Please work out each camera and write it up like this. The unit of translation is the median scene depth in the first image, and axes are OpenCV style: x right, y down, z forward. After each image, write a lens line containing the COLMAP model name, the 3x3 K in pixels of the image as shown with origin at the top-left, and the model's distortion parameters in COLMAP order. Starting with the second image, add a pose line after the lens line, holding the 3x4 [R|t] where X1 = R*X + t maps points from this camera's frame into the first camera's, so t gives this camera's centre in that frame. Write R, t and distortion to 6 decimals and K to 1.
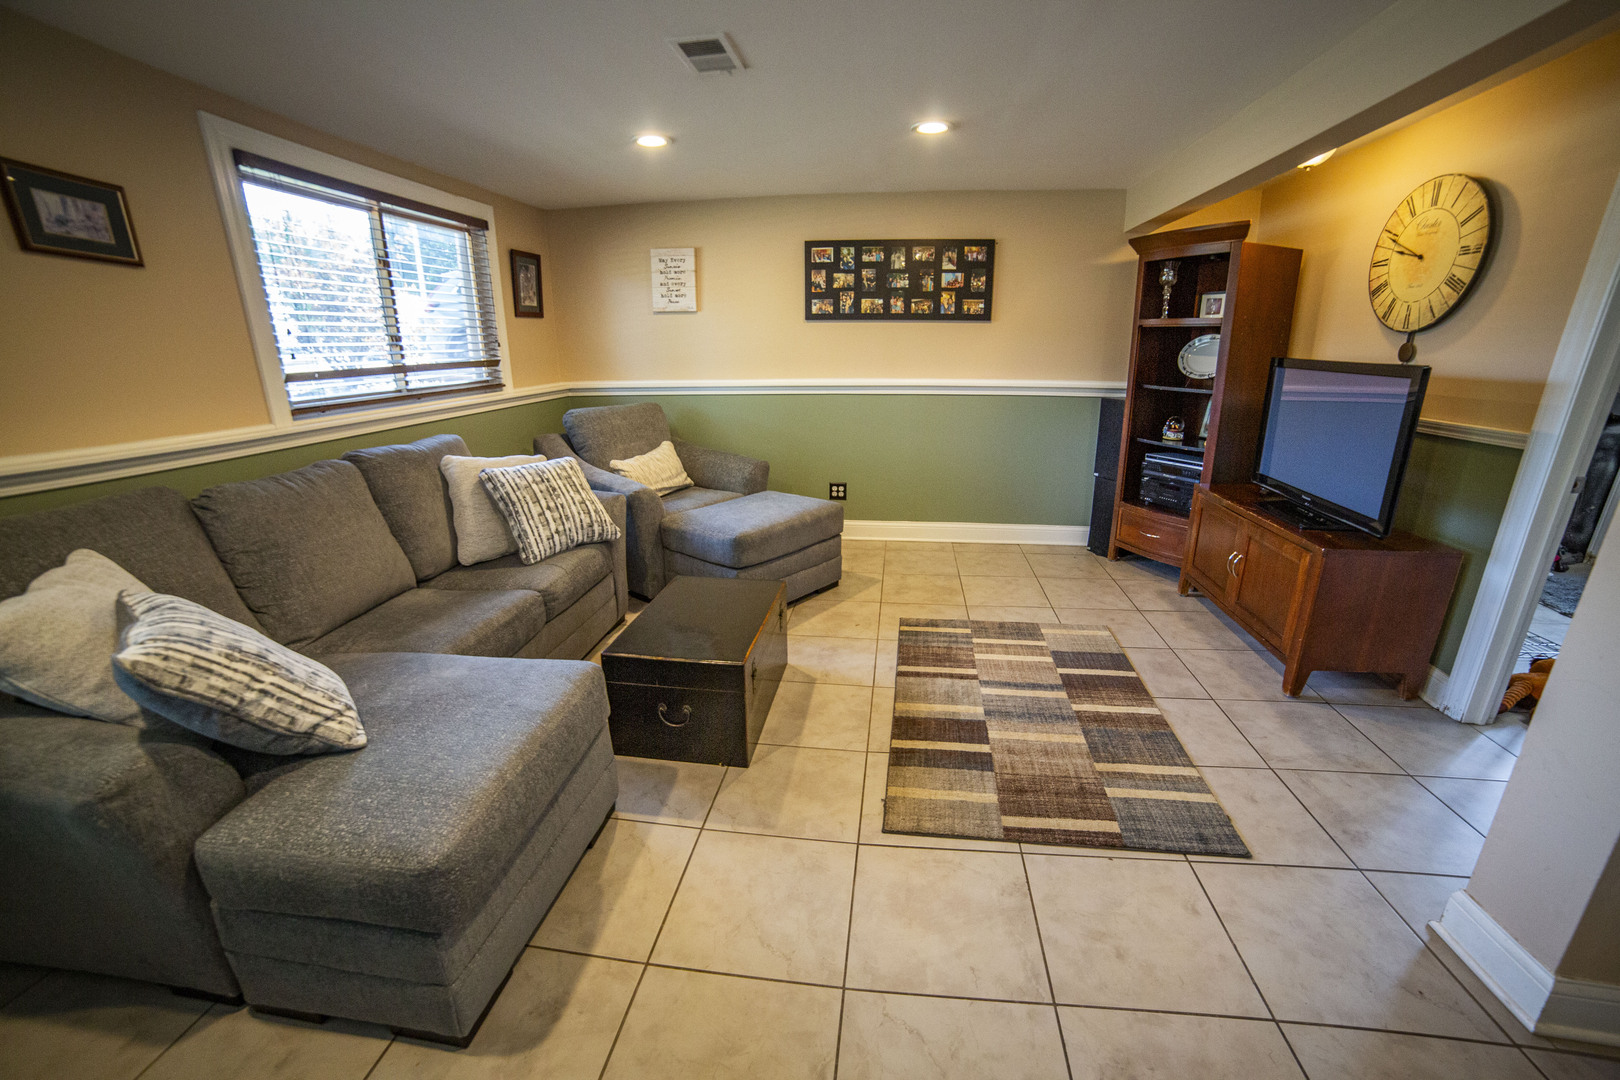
lens RADIAL K [[662.7, 0, 818.0], [0, 662.7, 548.2], [0, 0, 1]] dist [-0.108401, 0.039729]
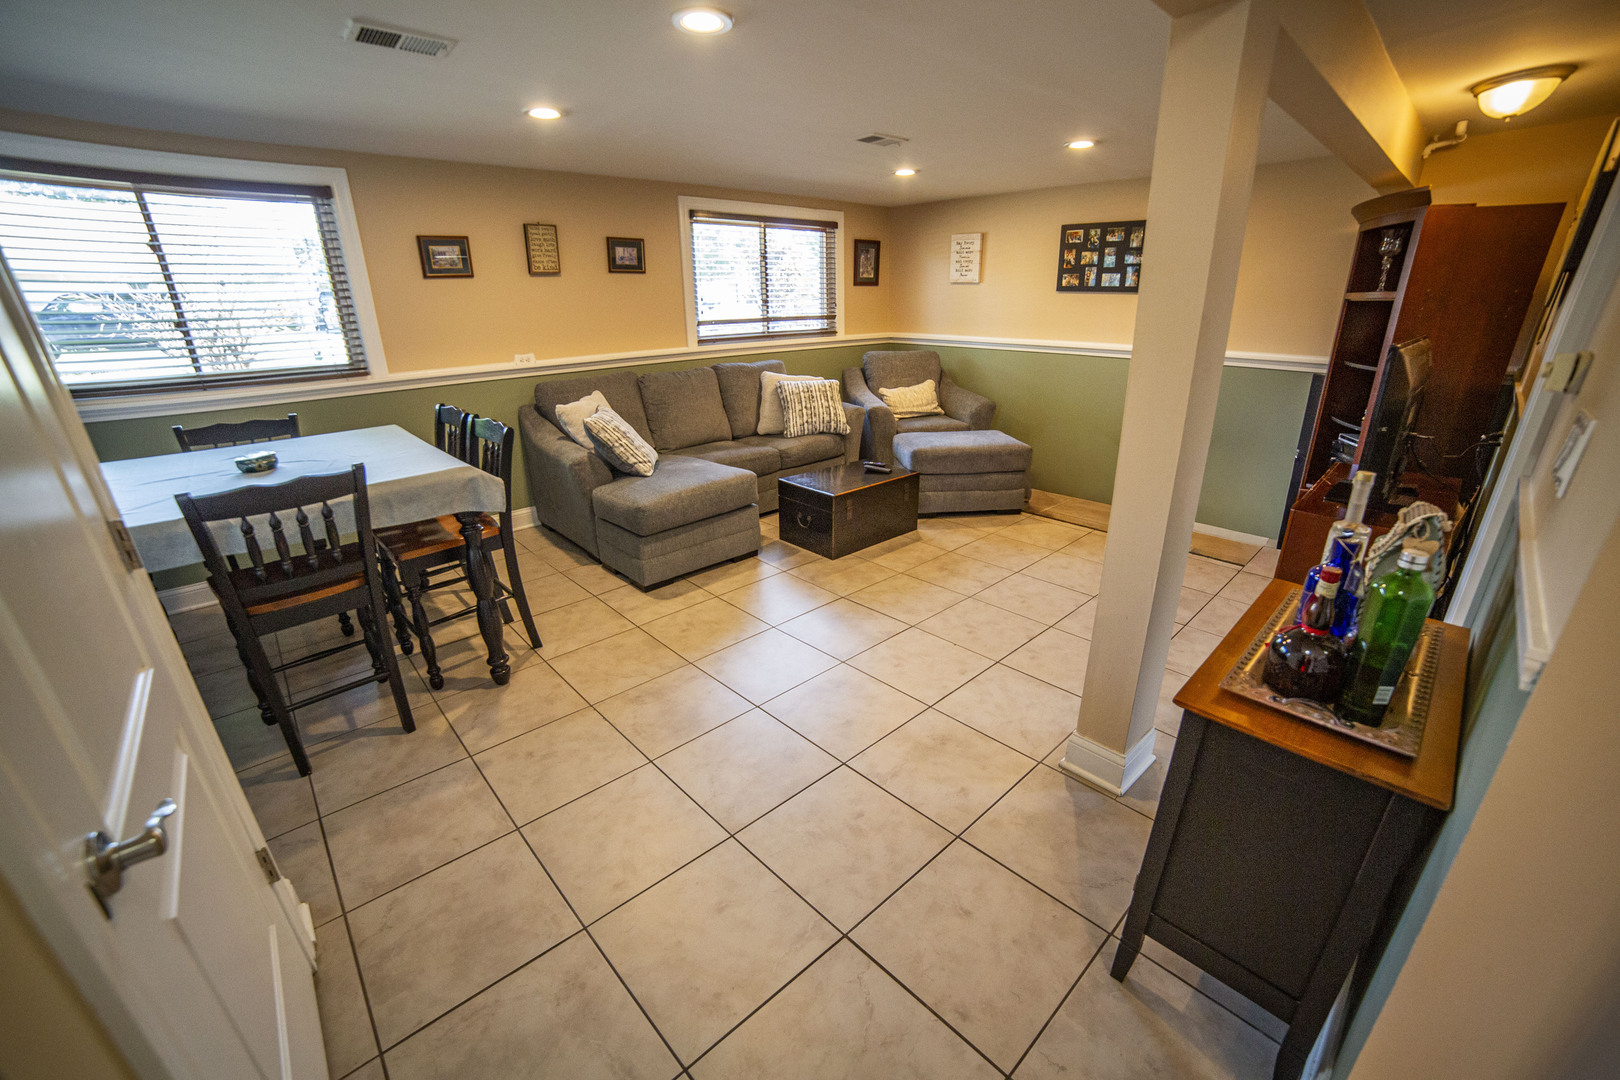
lens RADIAL K [[662.7, 0, 818.0], [0, 662.7, 548.2], [0, 0, 1]] dist [-0.108401, 0.039729]
pose [[0.773082, 0.224102, -0.593399, 0.667688], [-0.183510, 0.974522, 0.128960, 0.063883], [0.607181, 0.009198, 0.794511, -0.313343]]
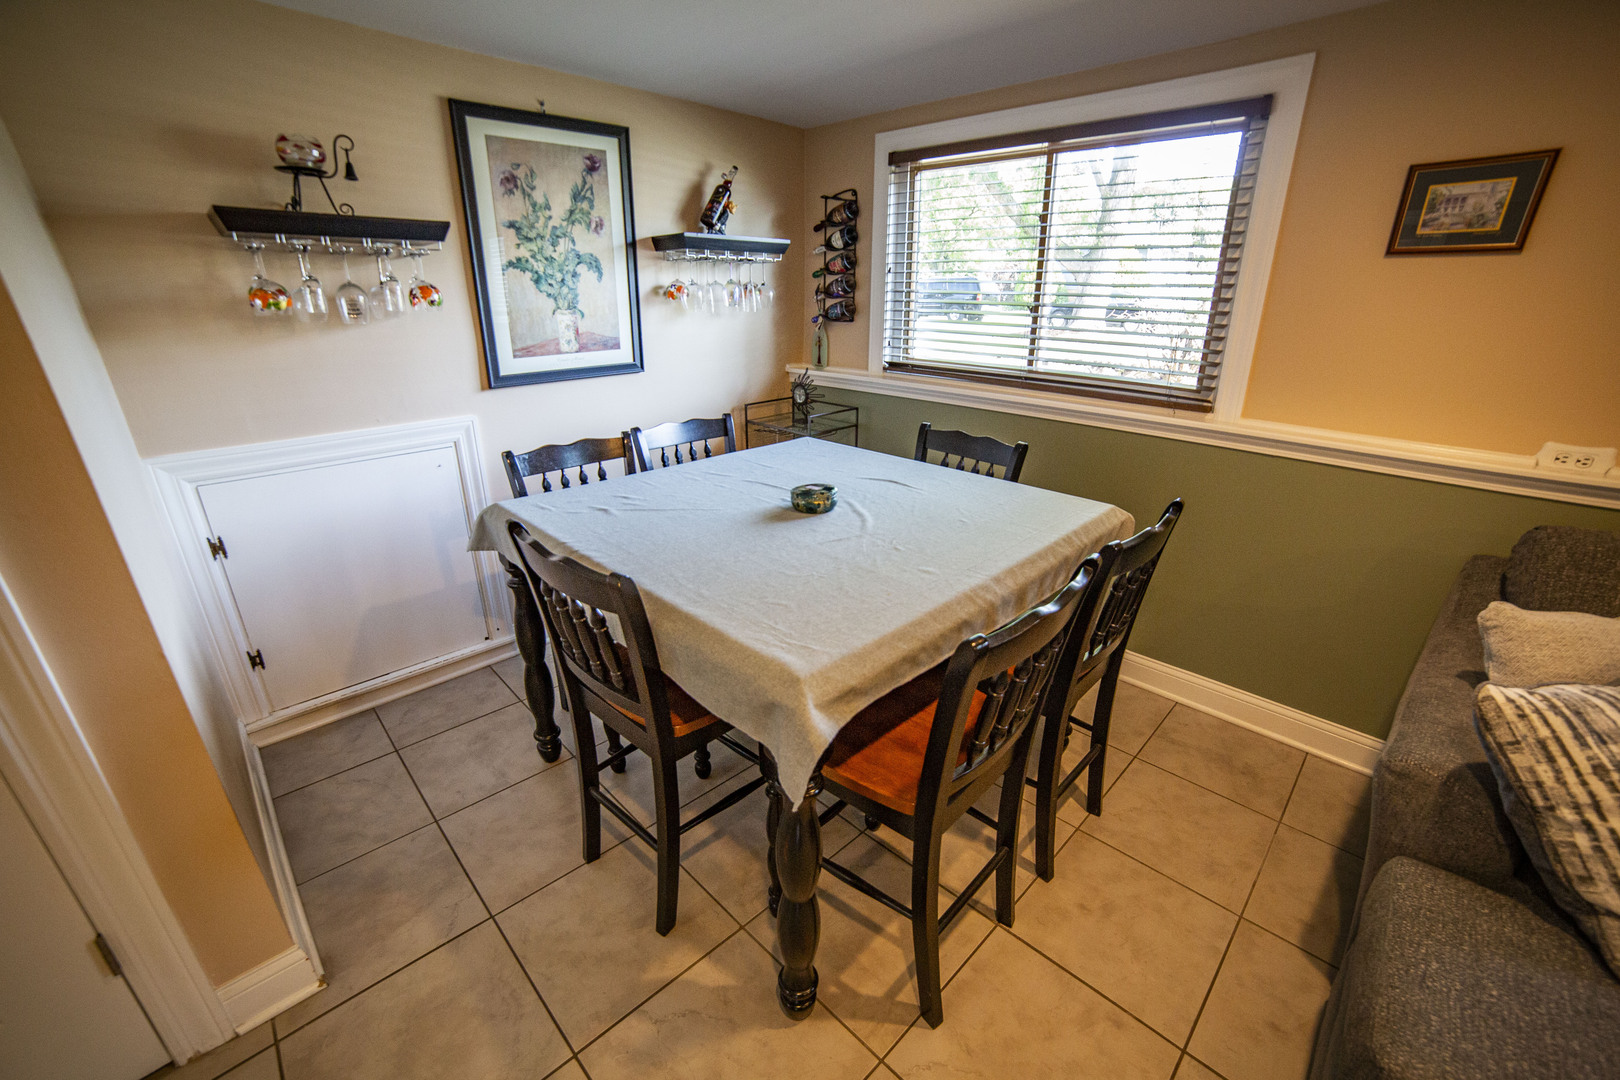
lens RADIAL K [[662.7, 0, 818.0], [0, 662.7, 548.2], [0, 0, 1]] dist [-0.108401, 0.039729]
pose [[-0.607208, 0.292223, -0.738854, 0.077099], [-0.241687, 0.817914, 0.522116, -0.100185], [0.756893, 0.495604, -0.426017, 0.181712]]
